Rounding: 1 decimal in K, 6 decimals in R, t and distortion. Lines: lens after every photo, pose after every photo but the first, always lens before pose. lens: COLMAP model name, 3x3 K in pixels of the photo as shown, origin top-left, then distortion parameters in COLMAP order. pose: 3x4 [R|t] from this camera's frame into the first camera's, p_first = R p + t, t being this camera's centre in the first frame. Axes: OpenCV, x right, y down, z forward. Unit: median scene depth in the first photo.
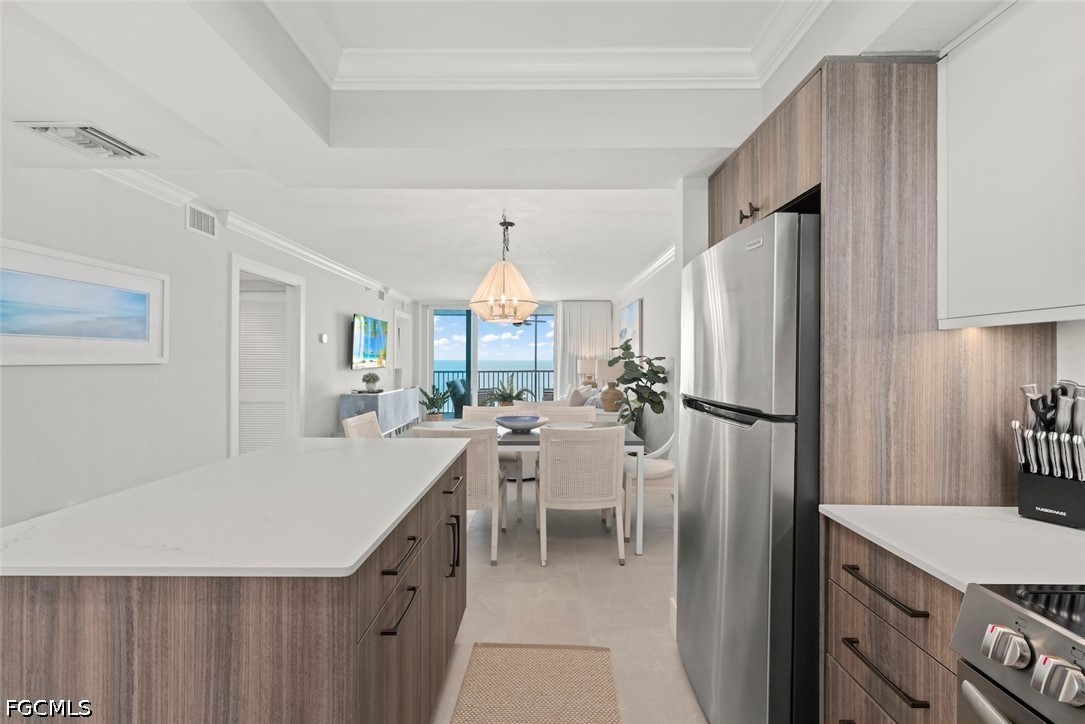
lens RADIAL K [[450.4, 0, 542.6], [0, 450.4, 359.2], [0, 0, 1]] dist [0.000119, 0.000143]
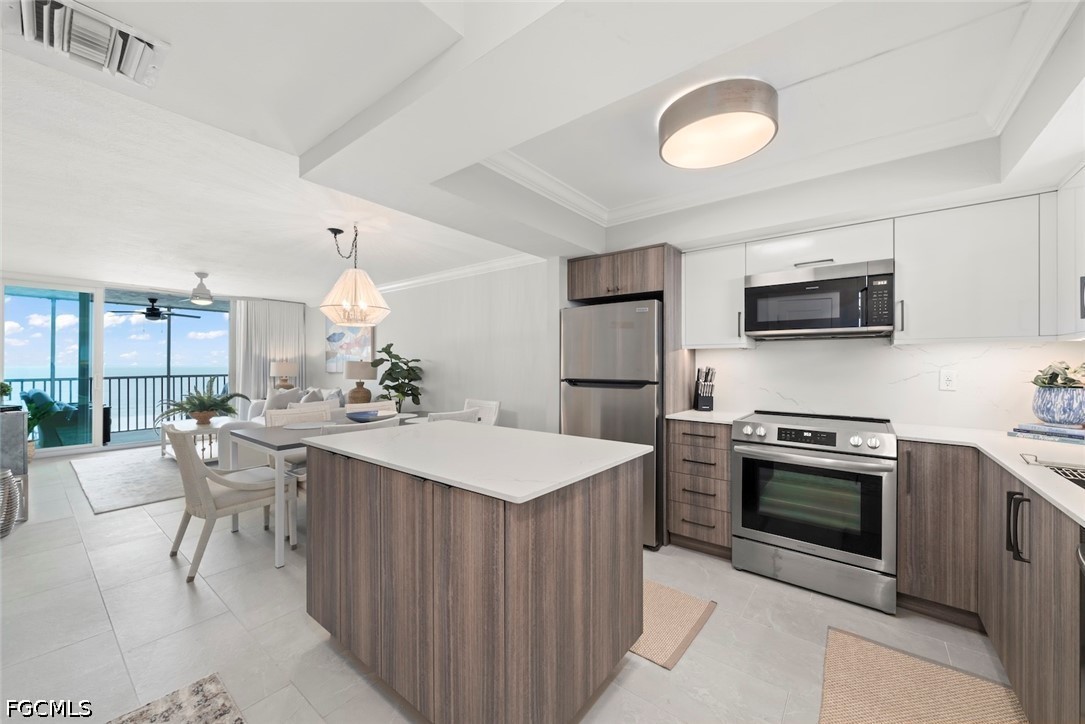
lens RADIAL K [[410.9, 0, 542.5], [0, 410.9, 362.0], [0, 0, 1]] dist [-0.000161, -0.000015]
pose [[0.619480, 0.002361, 0.785009, -1.358639], [-0.000055, 0.999996, -0.002964, 0.019112], [-0.785012, 0.001793, 0.619478, 0.078331]]
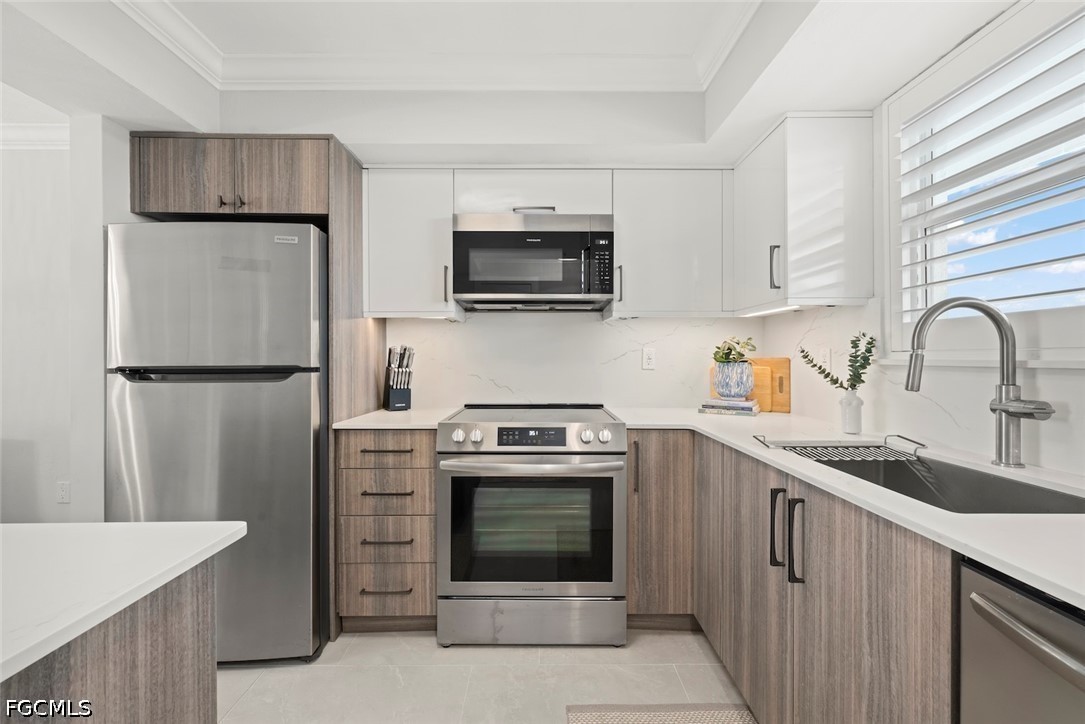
lens RADIAL K [[435.6, 0, 543.1], [0, 435.6, 357.6], [0, 0, 1]] dist [-0.000043, 0.000146]
pose [[-0.007850, -0.002666, 0.999966, -0.715642], [0.003508, 0.999990, 0.002693, 0.076845], [-0.999963, 0.003529, -0.007841, 0.237621]]
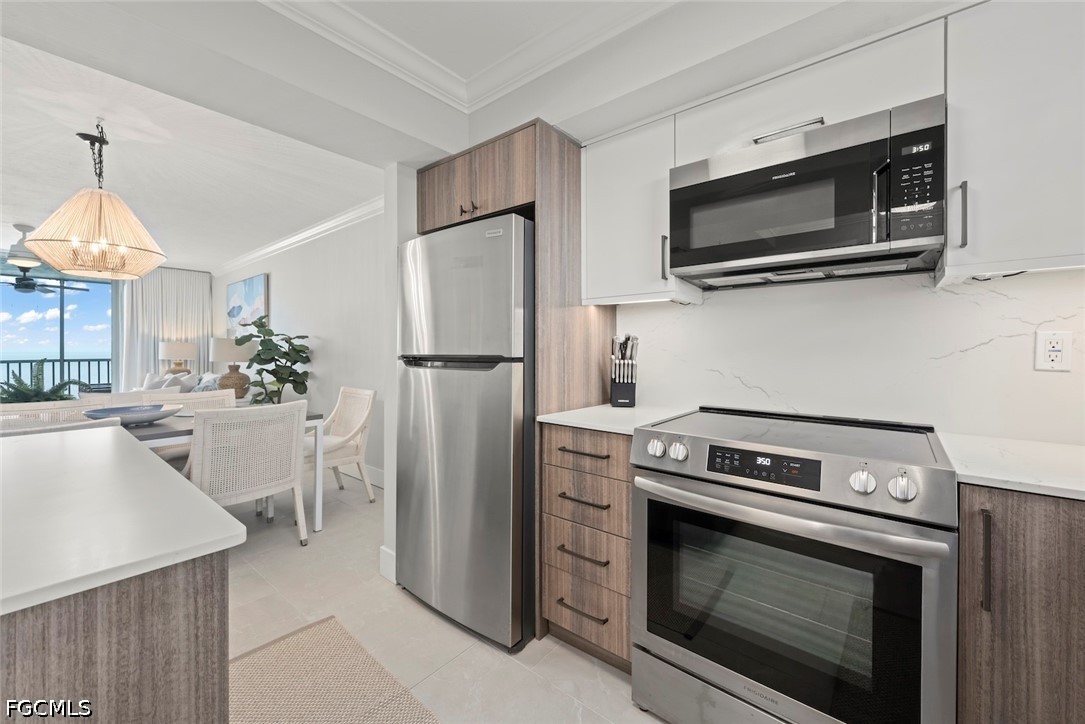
lens RADIAL K [[425.7, 0, 543.8], [0, 425.7, 349.9], [0, 0, 1]] dist [-0.000004, -0.000020]
pose [[0.635913, -0.003794, 0.771751, -0.373928], [0.002905, 0.999993, 0.002523, 0.080875], [-0.771755, 0.000637, 0.635920, 0.069057]]
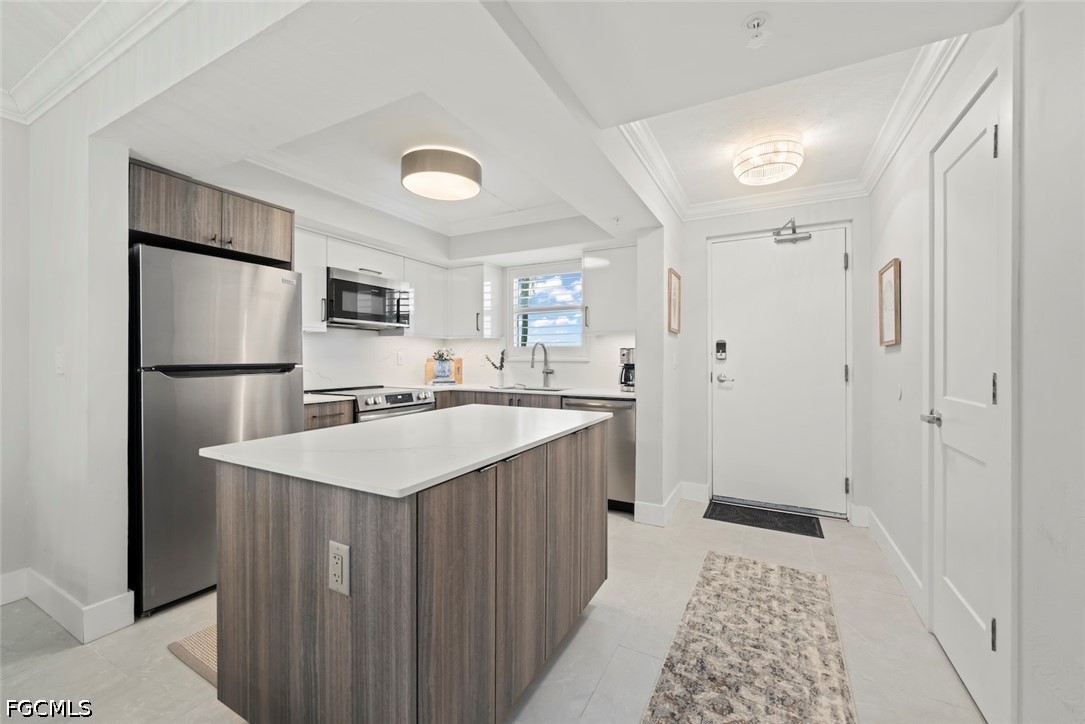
lens RADIAL K [[427.4, 0, 544.2], [0, 427.4, 357.7], [0, 0, 1]] dist [-0.000167, -0.000012]
pose [[-0.883278, -0.004958, 0.468824, -1.278862], [-0.003703, 0.999987, 0.003599, 0.066688], [-0.468836, 0.001443, -0.883284, 1.923662]]
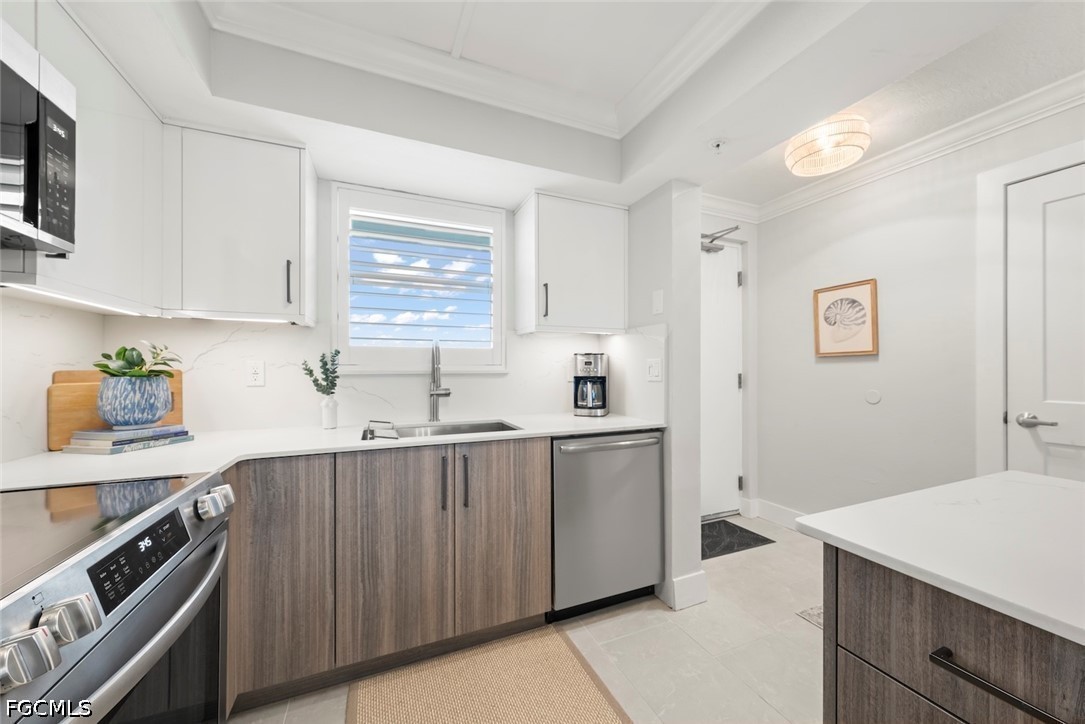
lens RADIAL K [[389.2, 0, 541.1], [0, 389.2, 364.9], [0, 0, 1]] dist [-0.000969, -0.000142]
pose [[-0.922491, -0.004875, -0.385988, 0.226269], [-0.002670, 0.999977, -0.006246, 0.074109], [0.386010, -0.004731, -0.922483, 0.871645]]
